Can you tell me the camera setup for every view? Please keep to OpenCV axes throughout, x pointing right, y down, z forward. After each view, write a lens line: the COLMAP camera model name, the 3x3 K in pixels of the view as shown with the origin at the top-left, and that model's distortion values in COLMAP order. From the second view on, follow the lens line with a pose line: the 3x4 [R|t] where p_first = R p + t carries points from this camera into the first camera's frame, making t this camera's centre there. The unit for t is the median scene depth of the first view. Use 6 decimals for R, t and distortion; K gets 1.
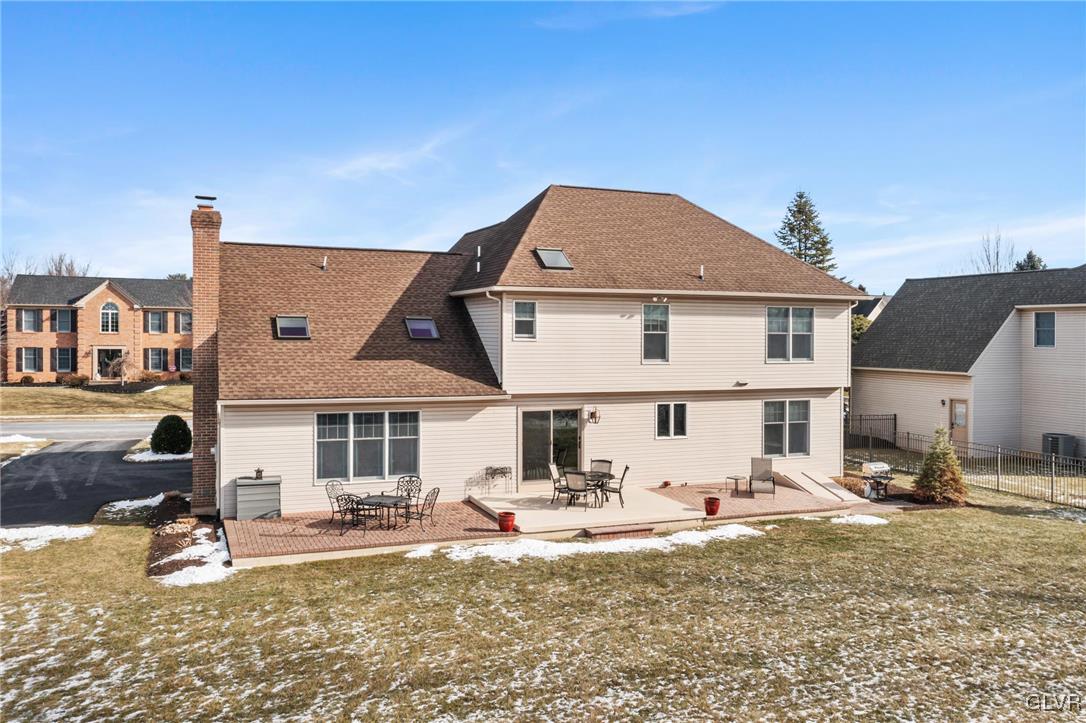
lens RADIAL K [[867.8, 0, 543.0], [0, 867.8, 361.5], [0, 0, 1]] dist [0.000776, -0.005847]
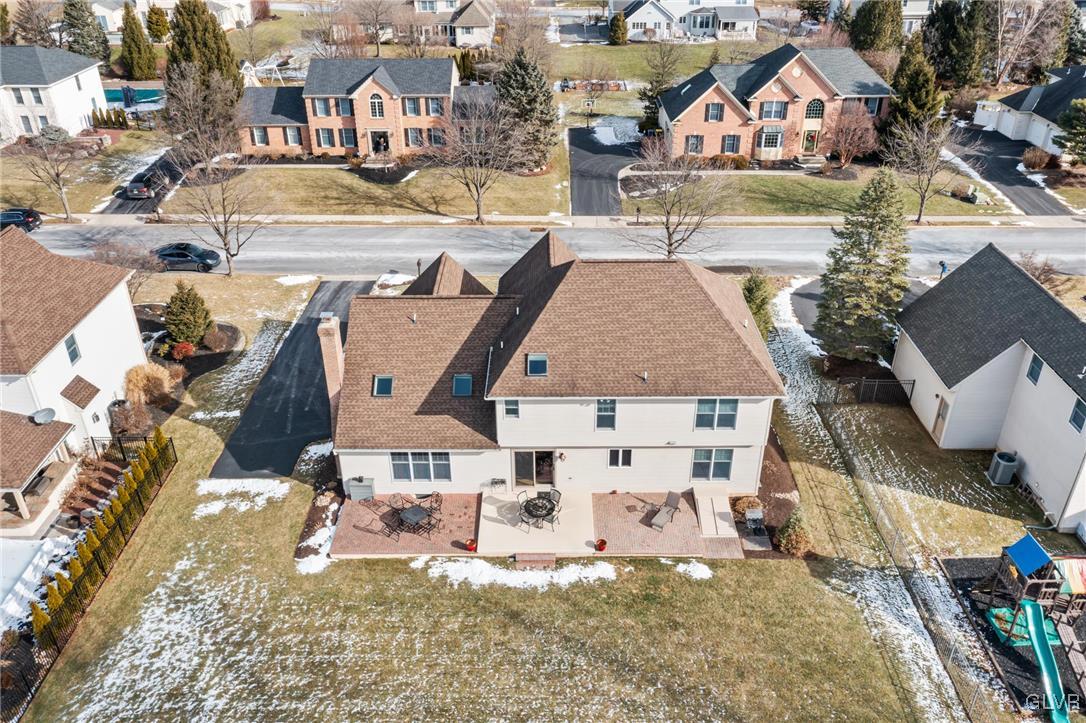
lens RADIAL K [[862.9, 0, 543.0], [0, 862.9, 361.5], [0, 0, 1]] dist [-0.002913, -0.002849]
pose [[0.926449, 0.178380, -0.331470, 0.551161], [0.001900, 0.878359, 0.477998, -0.894302], [0.376414, -0.443471, 0.813416, -0.219907]]
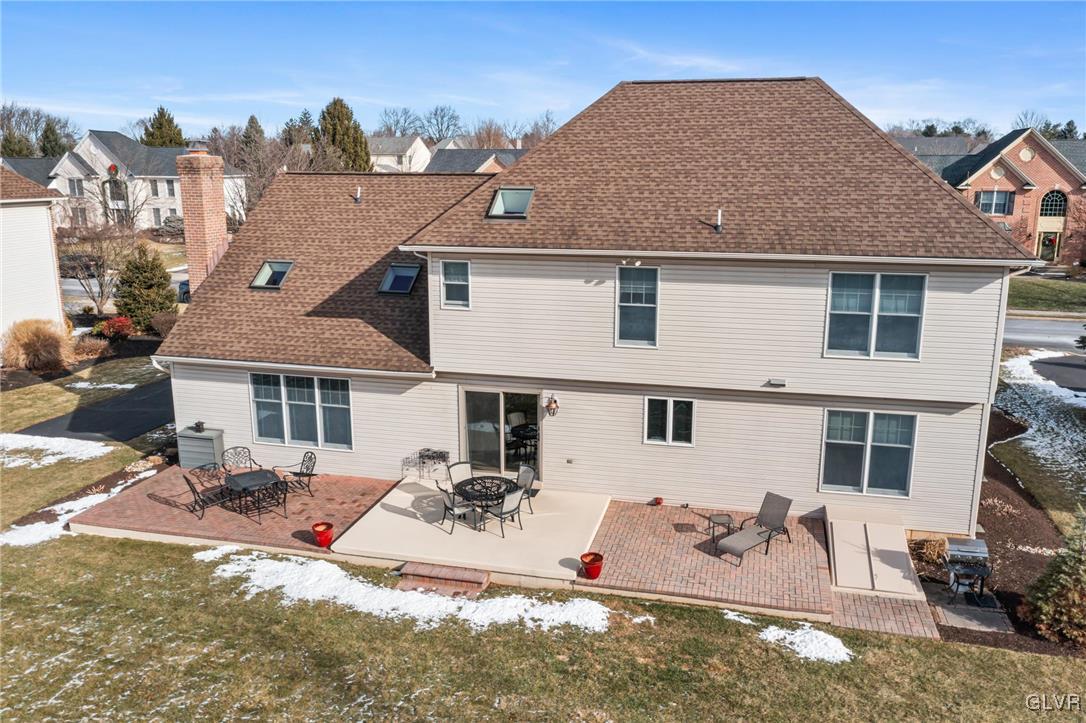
lens RADIAL K [[862.9, 0, 543.0], [0, 862.9, 361.5], [0, 0, 1]] dist [-0.002913, -0.002849]
pose [[0.810475, 0.124570, -0.572374, 0.533837], [-0.013797, 0.980915, 0.193947, -0.138548], [0.585610, -0.149292, 0.796726, 0.402220]]
